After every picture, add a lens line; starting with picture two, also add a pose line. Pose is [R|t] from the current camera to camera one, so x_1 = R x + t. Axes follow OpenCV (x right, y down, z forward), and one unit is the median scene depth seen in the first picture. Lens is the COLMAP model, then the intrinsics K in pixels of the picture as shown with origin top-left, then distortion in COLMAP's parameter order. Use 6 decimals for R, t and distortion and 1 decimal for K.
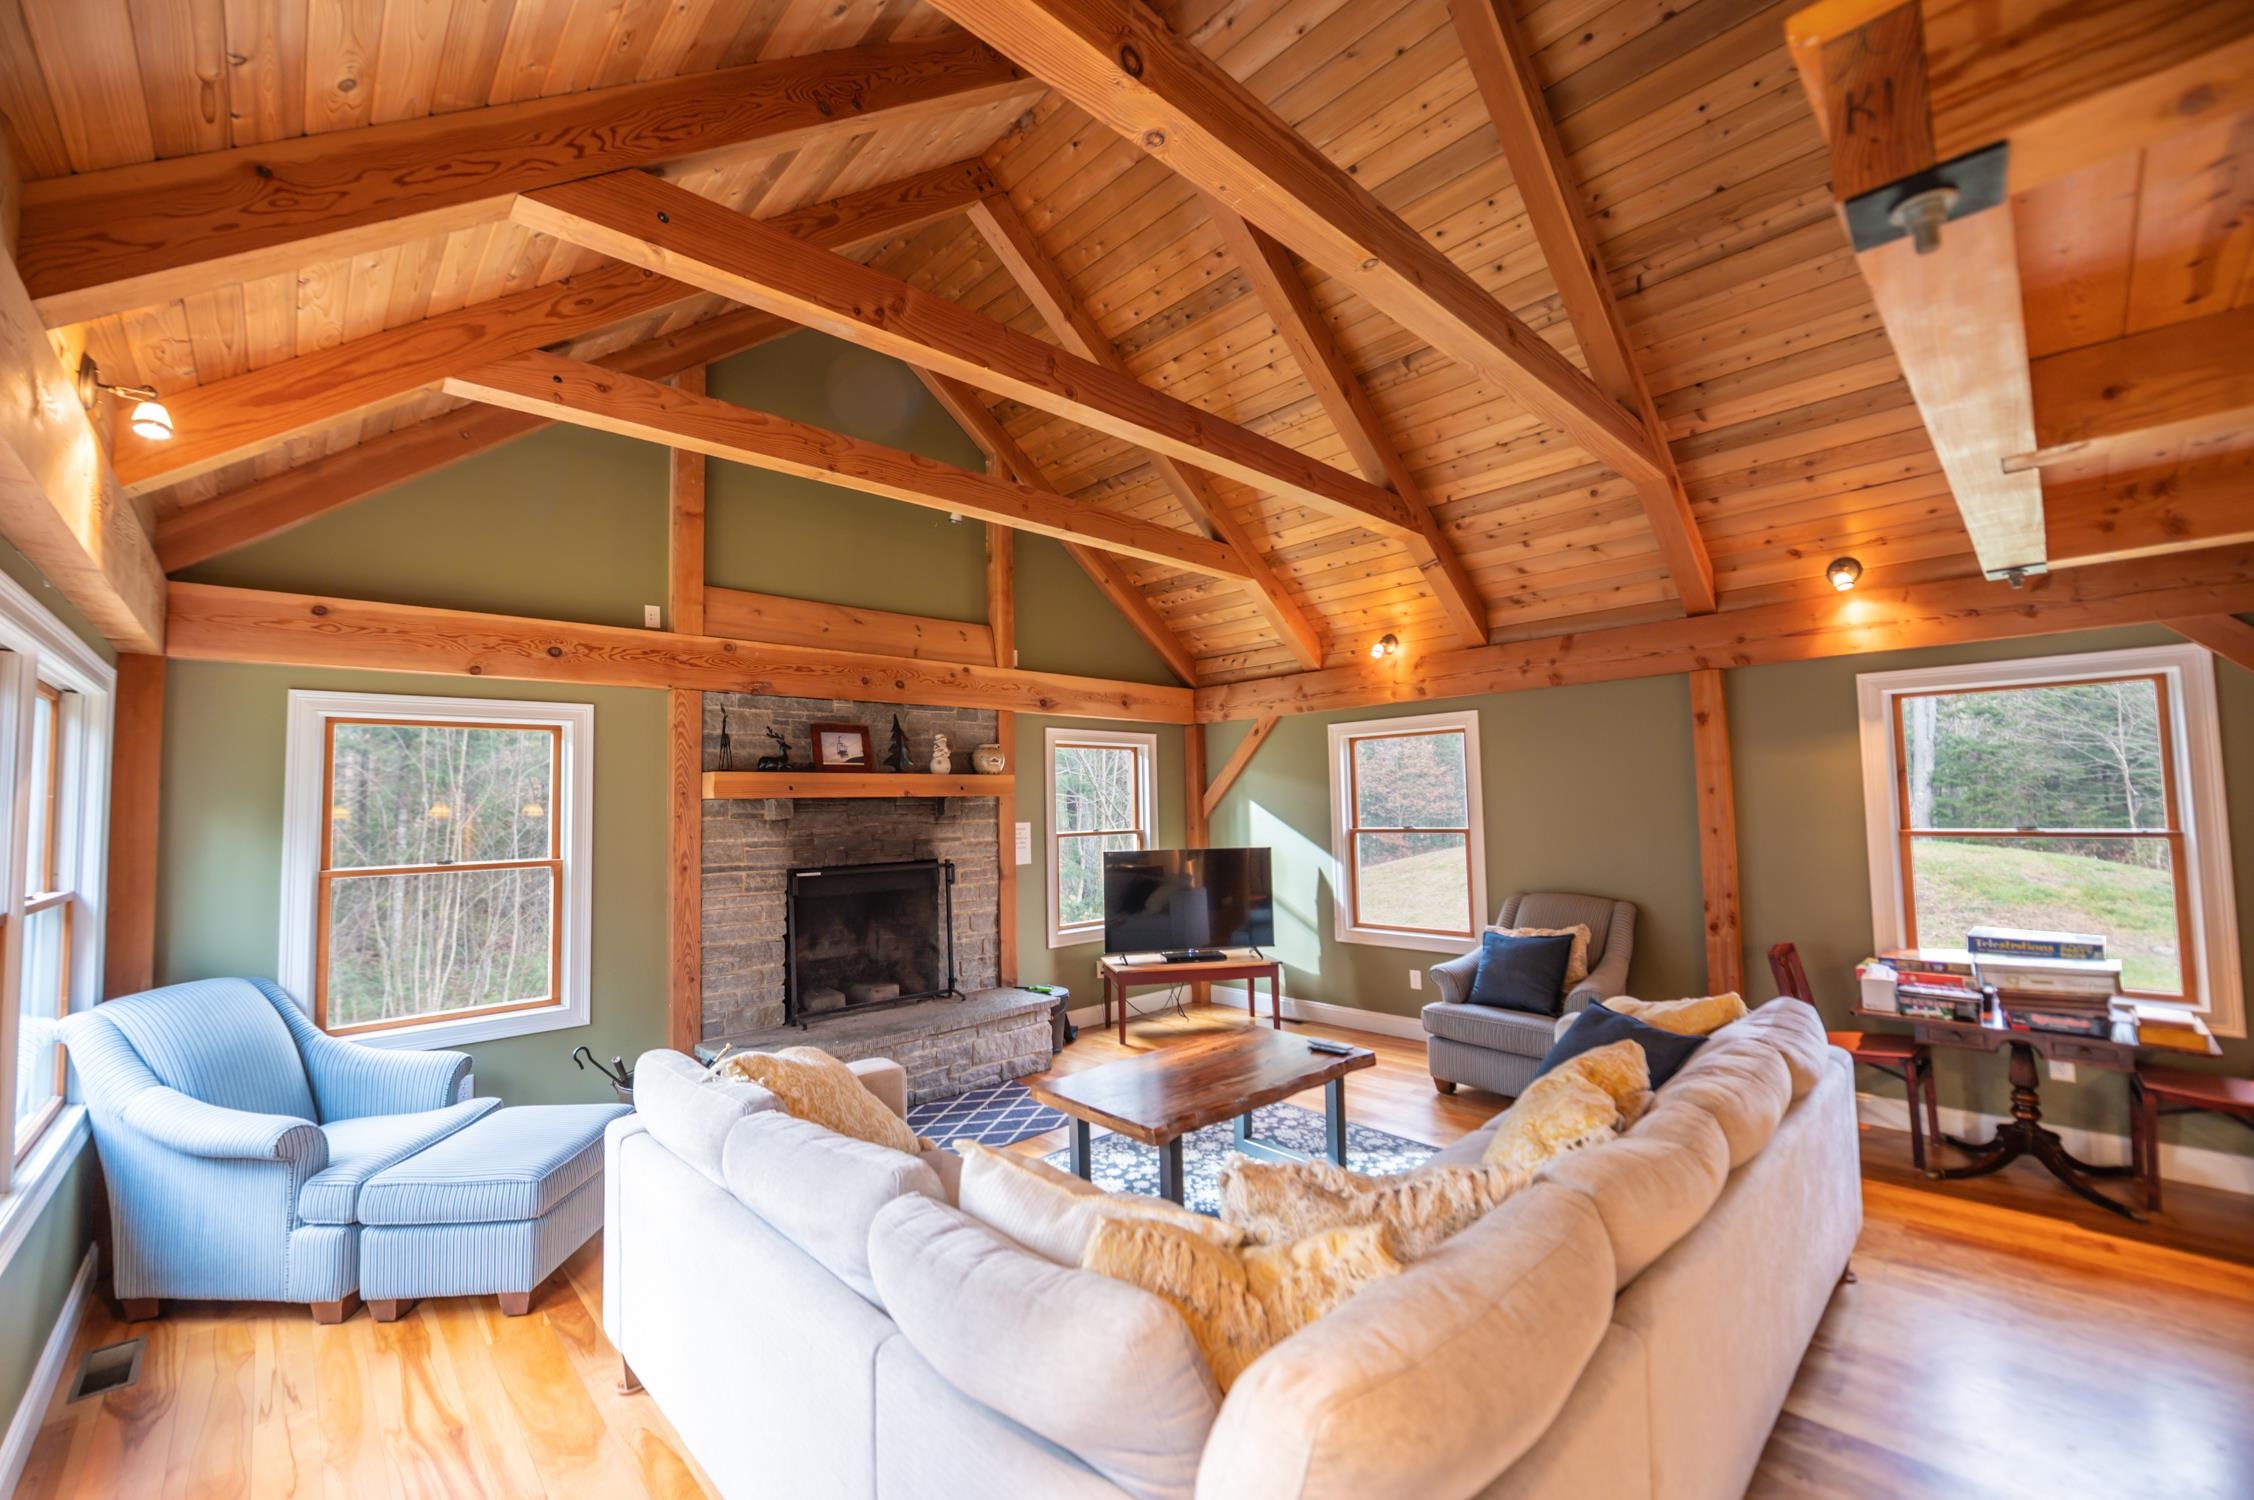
lens RADIAL K [[895.5, 0, 1119.3], [0, 895.5, 745.0], [0, 0, 1]] dist [-0.007442, -0.000515]
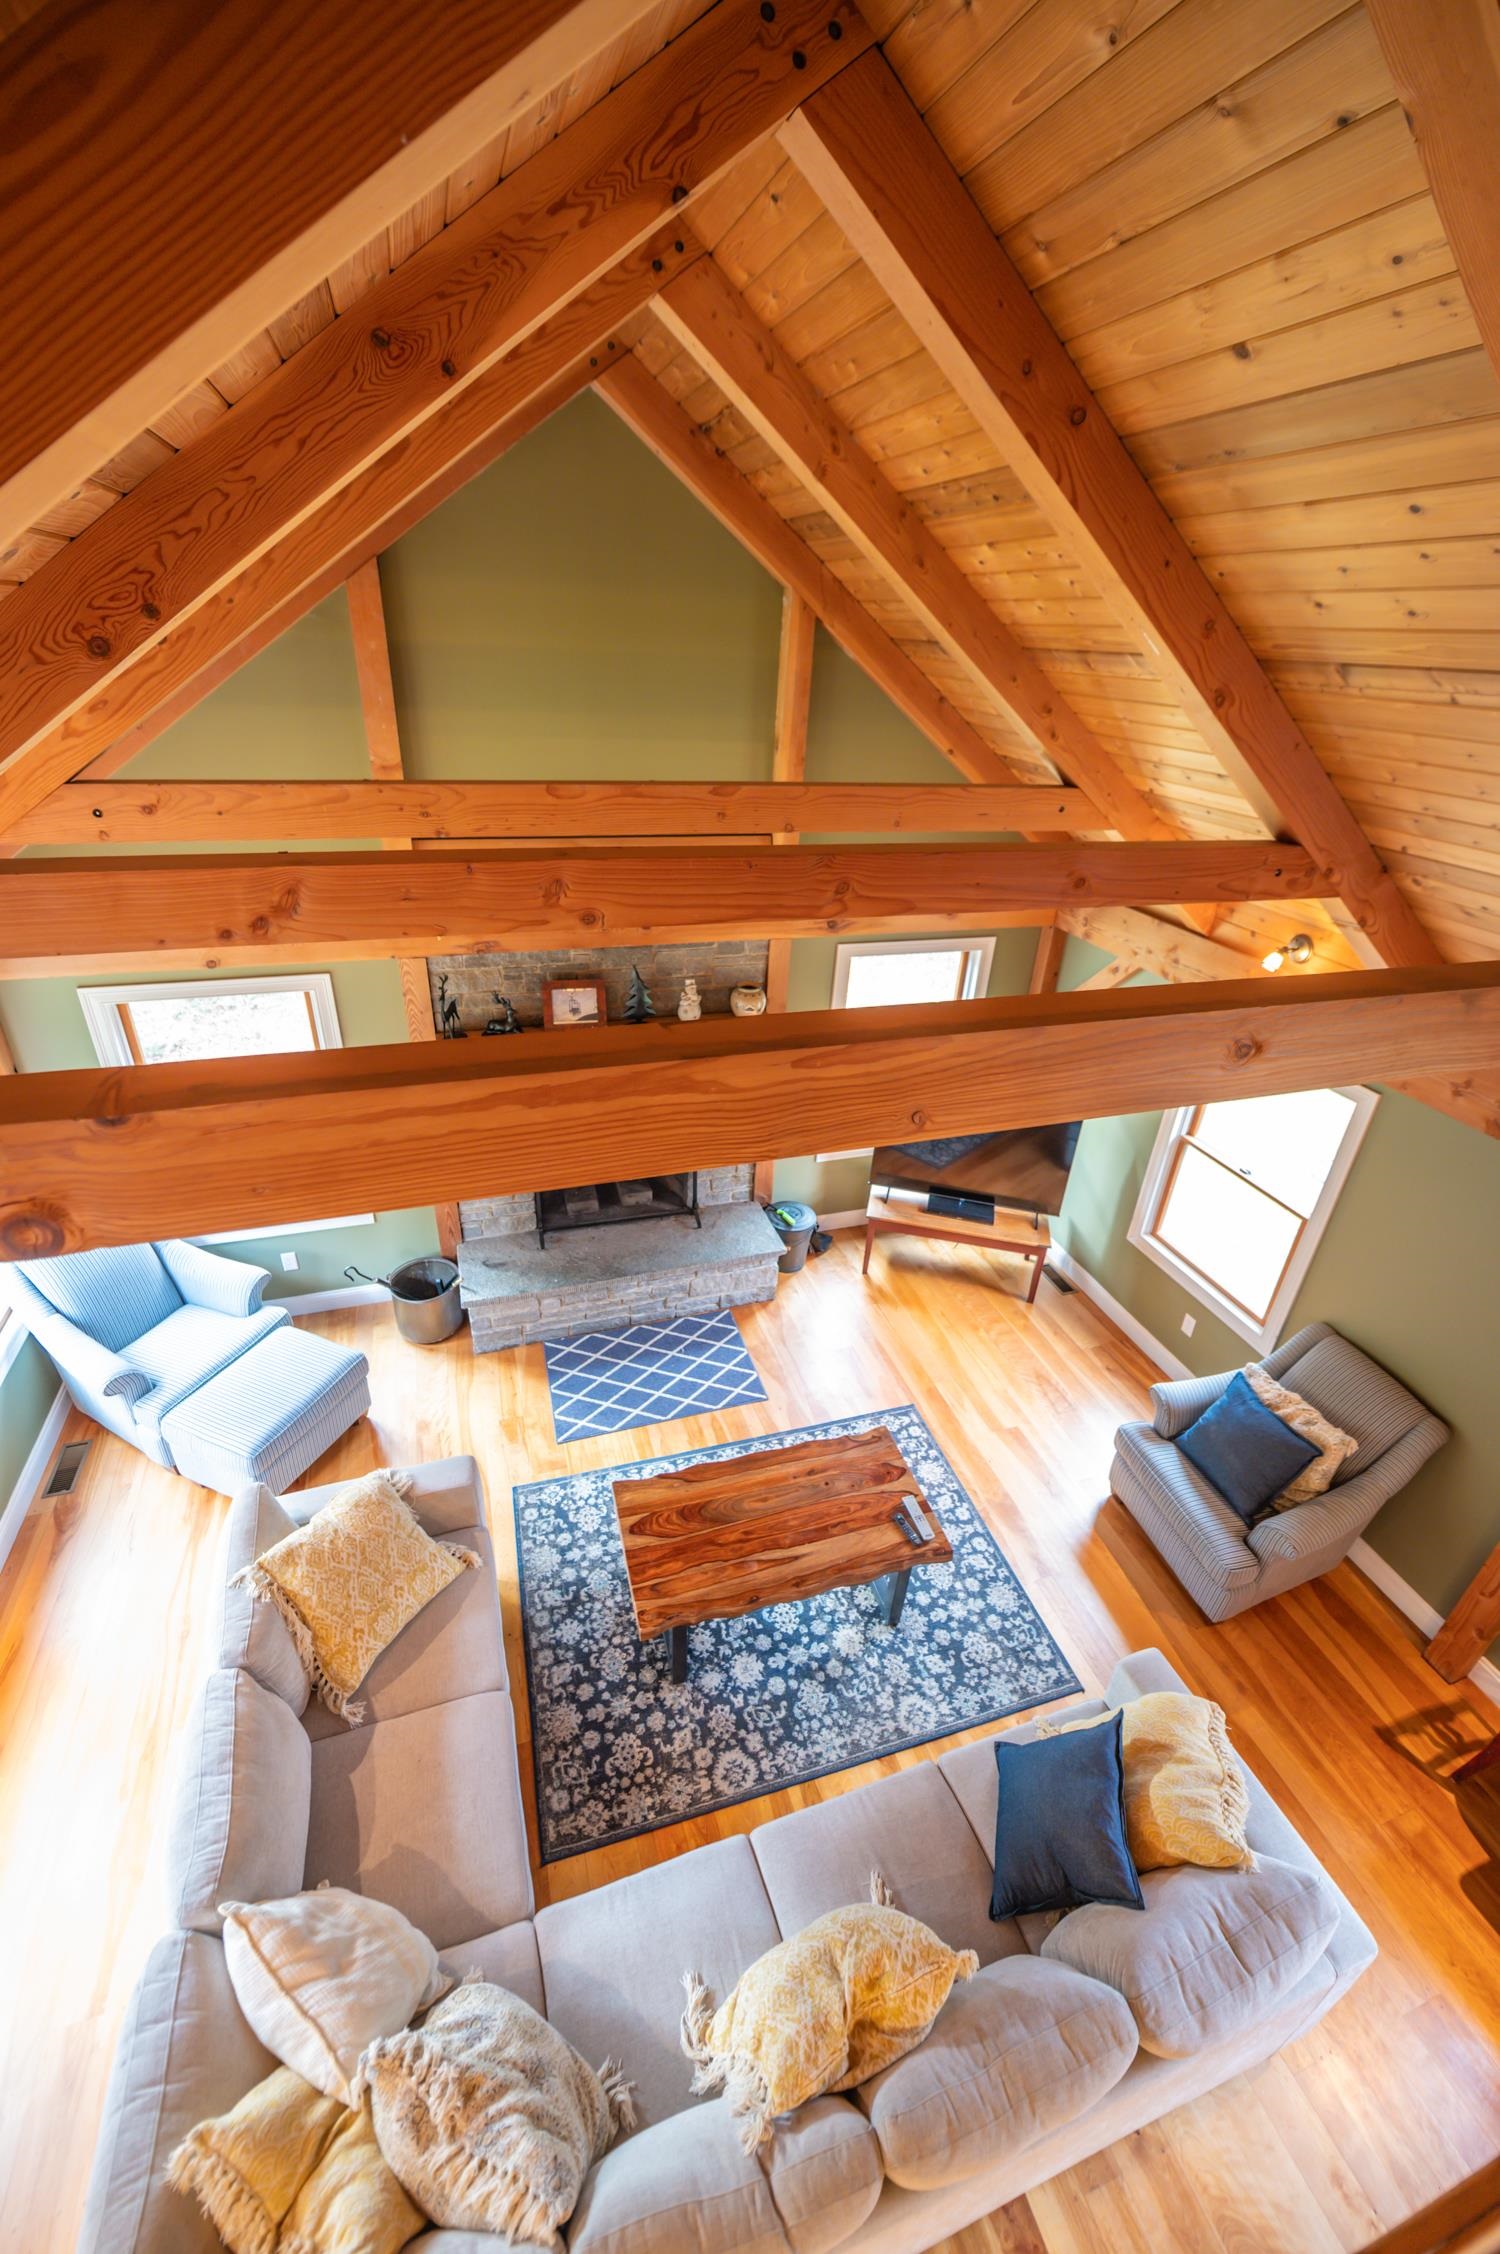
lens RADIAL K [[895.5, 0, 756.3], [0, 895.5, 1110.4], [0, 0, 1]] dist [-0.007442, -0.000515]
pose [[0.906849, 0.253798, -0.336470, 0.213850], [-0.042790, 0.849671, 0.525574, -0.403355], [0.419278, -0.462219, 0.781383, 0.270263]]
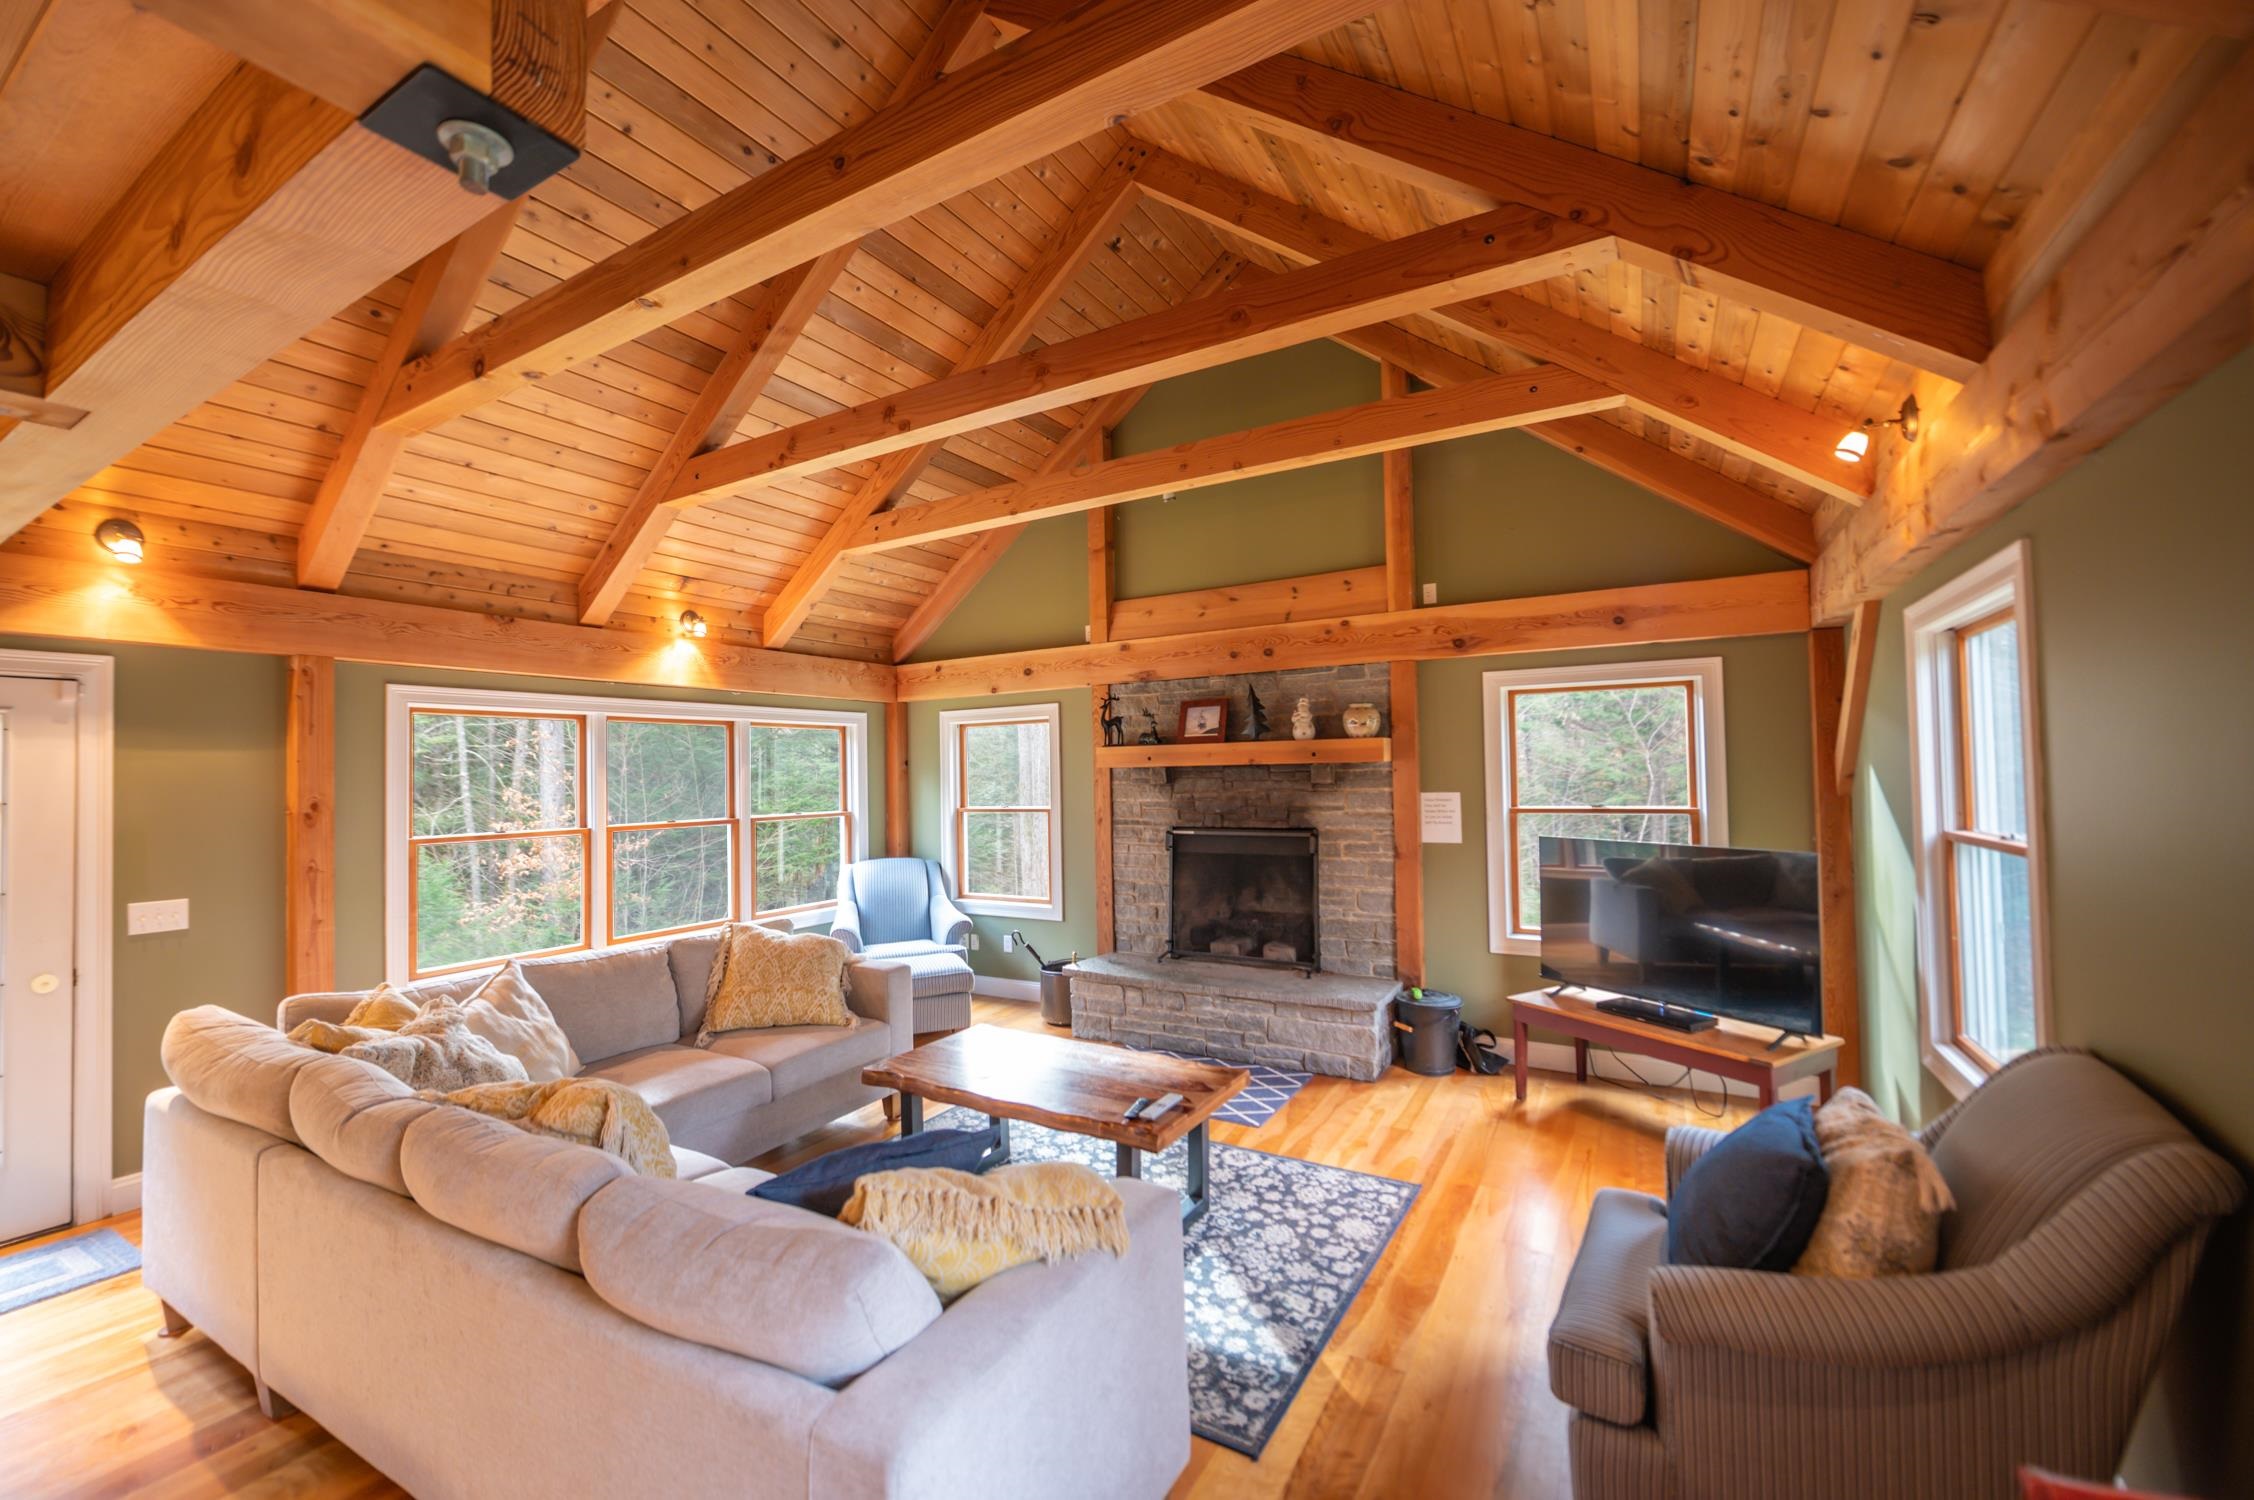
lens RADIAL K [[895.5, 0, 1119.0], [0, 895.5, 742.1], [0, 0, 1]] dist [-0.007442, -0.000515]
pose [[0.285258, -0.018036, -0.958281, 0.700060], [0.076104, 0.997092, 0.003888, 0.017035], [0.955424, -0.074038, 0.285802, 0.568065]]
